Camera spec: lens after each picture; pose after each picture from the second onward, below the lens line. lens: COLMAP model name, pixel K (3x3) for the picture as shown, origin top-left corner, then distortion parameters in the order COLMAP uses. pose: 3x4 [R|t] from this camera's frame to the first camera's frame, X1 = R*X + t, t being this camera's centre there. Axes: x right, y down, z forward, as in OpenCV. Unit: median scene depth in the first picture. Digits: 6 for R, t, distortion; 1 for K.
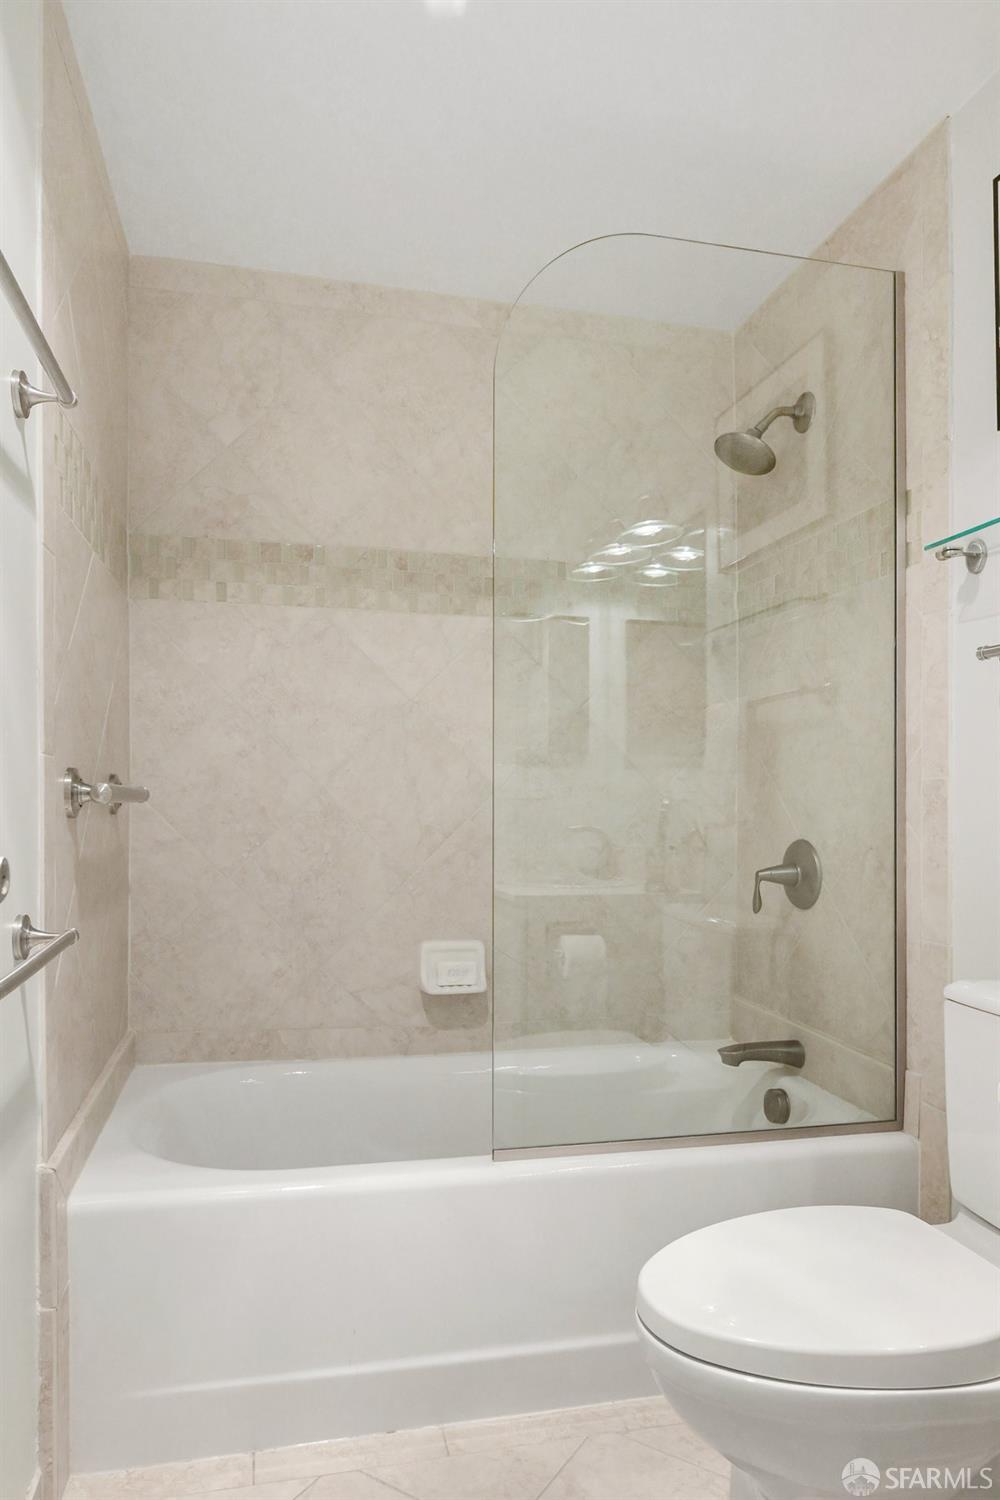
lens RADIAL K [[941.6, 0, 472.0], [0, 941.6, 790.9], [0, 0, 1]] dist [-0.002737, 0.000807]
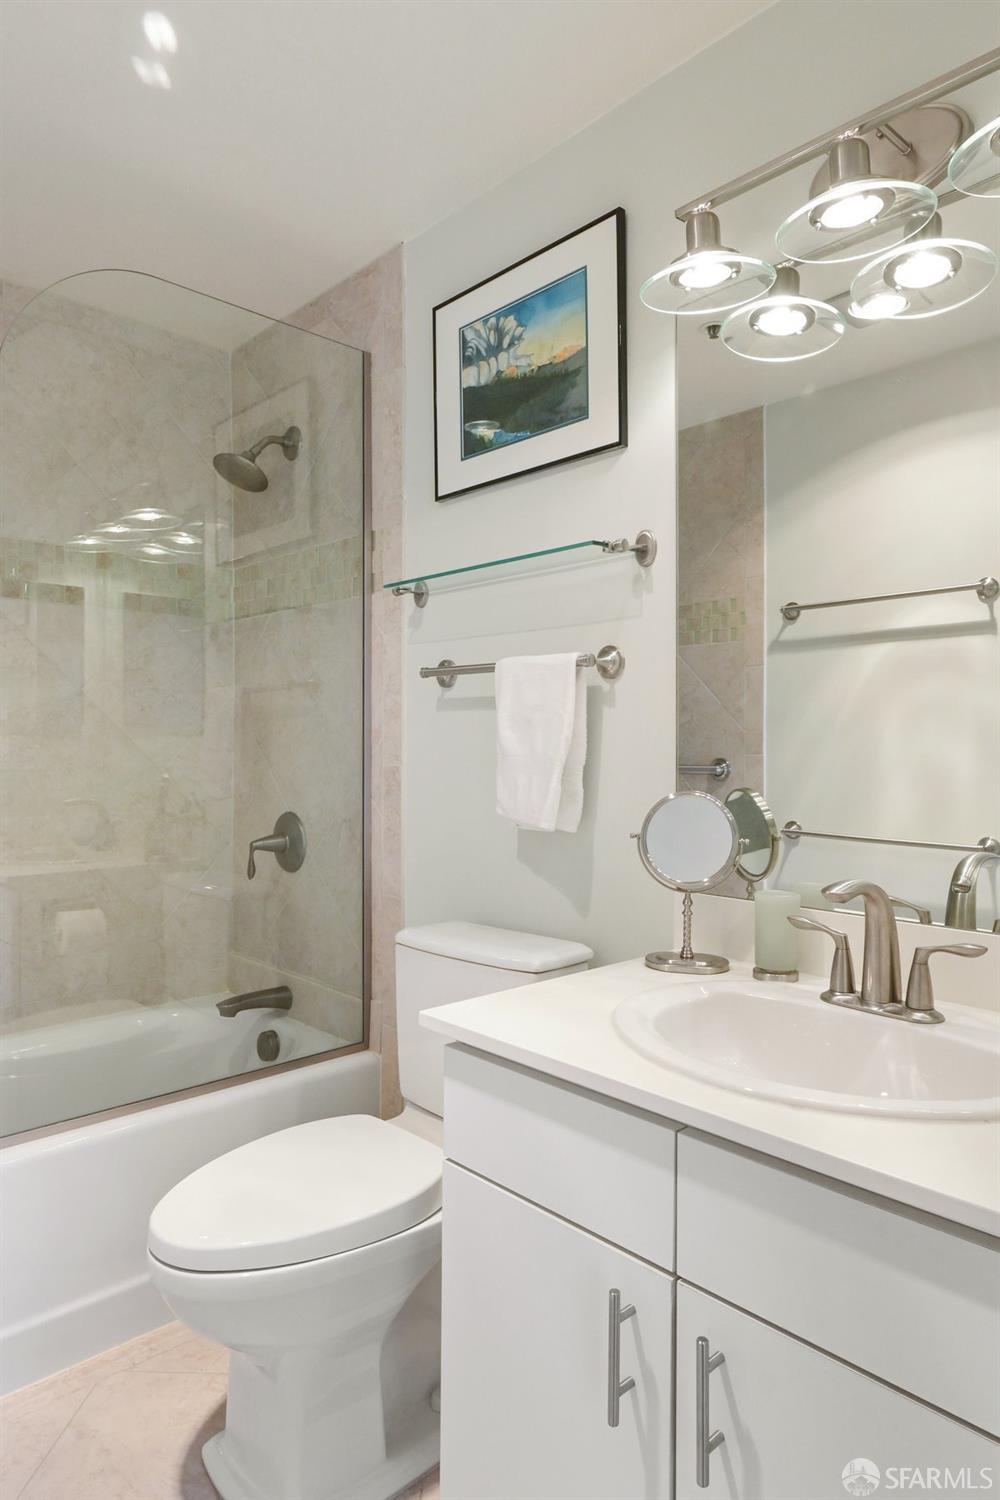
lens RADIAL K [[929.0, 0, 500.0], [0, 929.0, 750.0], [0, 0, 1]] dist [0.000594, -0.001540]
pose [[0.849566, -0.003672, 0.527469, -0.032711], [-0.004411, 0.999891, 0.014066, -0.044172], [-0.527463, -0.014277, 0.849458, -0.107531]]
